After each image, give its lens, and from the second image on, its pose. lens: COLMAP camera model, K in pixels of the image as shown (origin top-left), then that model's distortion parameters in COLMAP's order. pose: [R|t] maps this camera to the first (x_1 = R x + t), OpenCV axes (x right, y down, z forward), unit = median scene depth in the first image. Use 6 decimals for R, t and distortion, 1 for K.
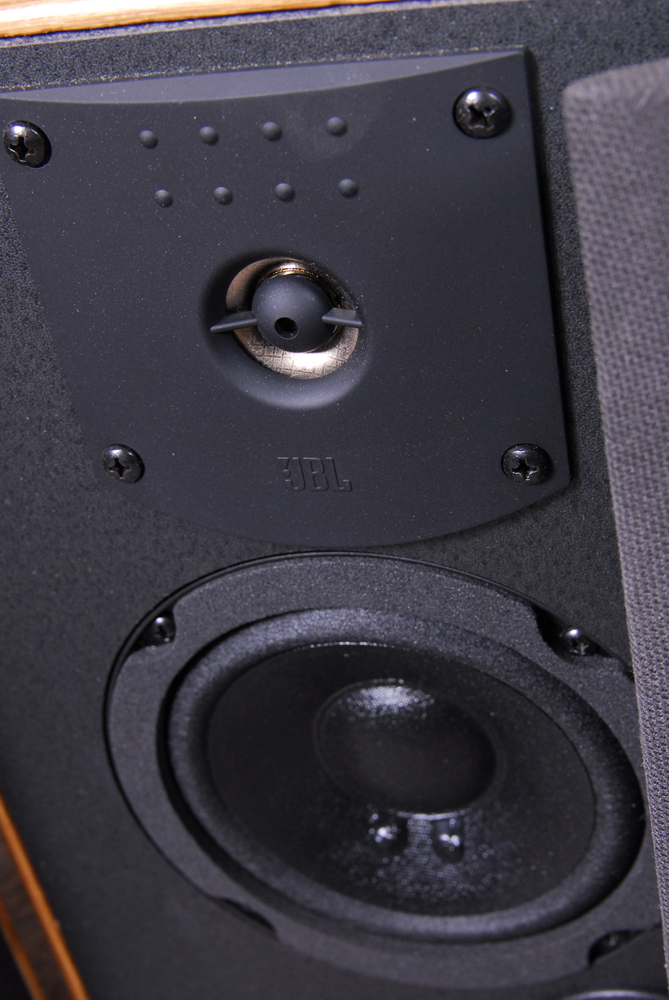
lens RADIAL K [[1696.7, 0, 335.3], [0, 1696.7, 502.2], [0, 0, 1]] dist [-0.127368, 0.000000]
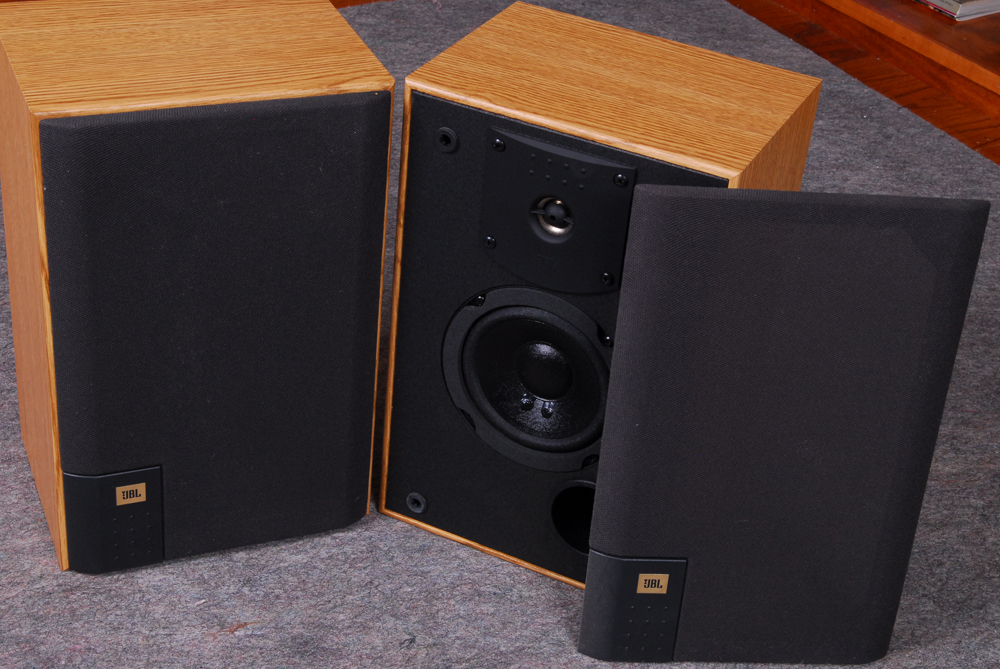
lens RADIAL K [[1696.7, 0, 500.4], [0, 1696.7, 333.3], [0, 0, 1]] dist [-0.127368, 0.000000]
pose [[0.948740, 0.315258, -0.022484, 0.019112], [-0.315841, 0.948323, -0.030449, 0.227635], [0.011723, 0.035990, 0.999283, -2.155817]]
